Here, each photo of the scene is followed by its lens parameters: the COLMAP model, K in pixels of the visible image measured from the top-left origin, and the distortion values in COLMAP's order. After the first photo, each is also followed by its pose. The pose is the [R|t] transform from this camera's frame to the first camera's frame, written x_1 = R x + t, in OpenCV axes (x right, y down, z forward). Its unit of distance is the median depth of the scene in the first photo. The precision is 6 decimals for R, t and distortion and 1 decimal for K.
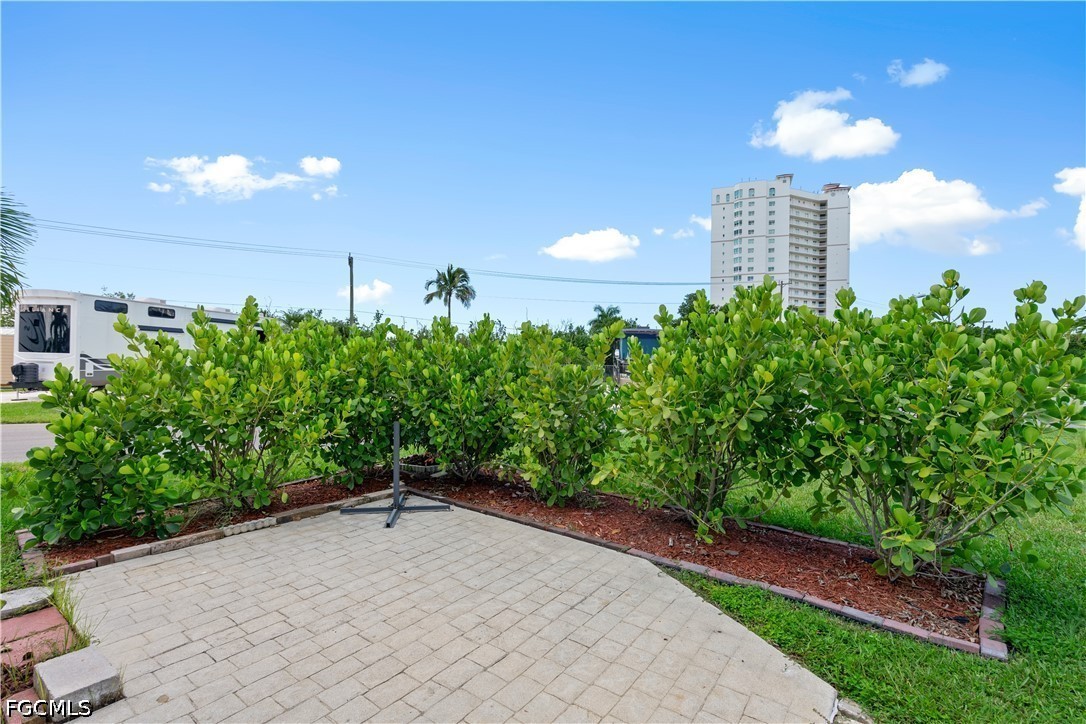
lens RADIAL K [[490.8, 0, 547.8], [0, 490.8, 364.5], [0, 0, 1]] dist [-0.001356, -0.000056]
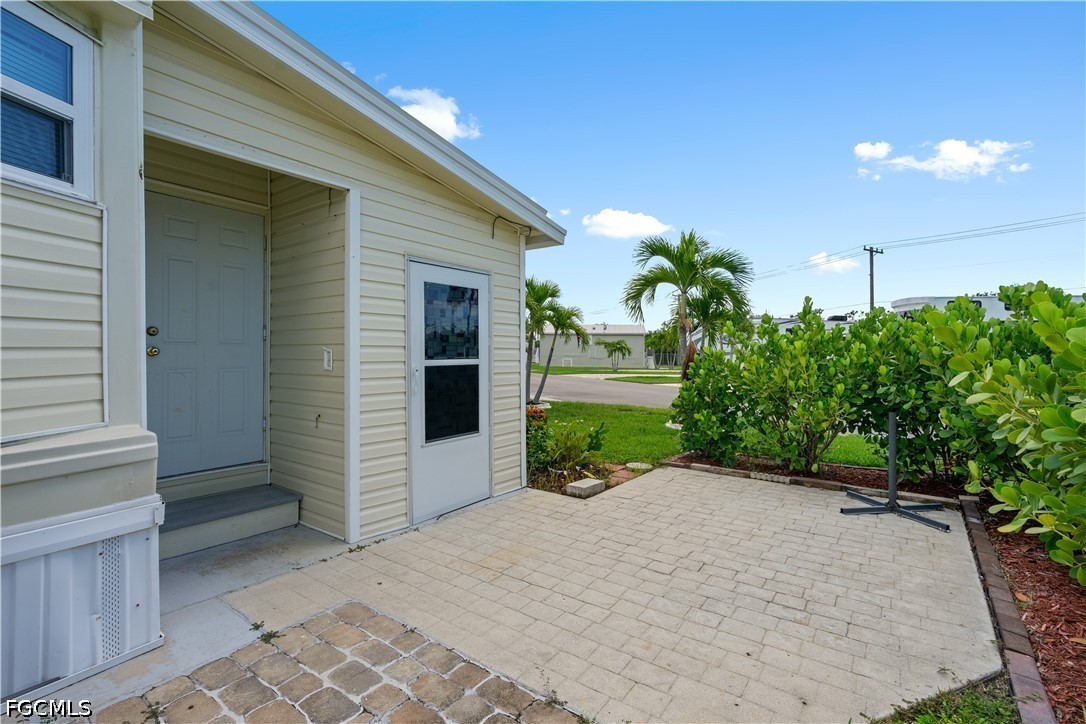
lens RADIAL K [[490.8, 0, 547.8], [0, 490.8, 364.5], [0, 0, 1]] dist [-0.001356, -0.000056]
pose [[0.016822, 0.001926, -0.999857, 0.900135], [-0.000889, 0.999998, 0.001912, 0.036737], [0.999858, 0.000856, 0.016823, 0.513993]]
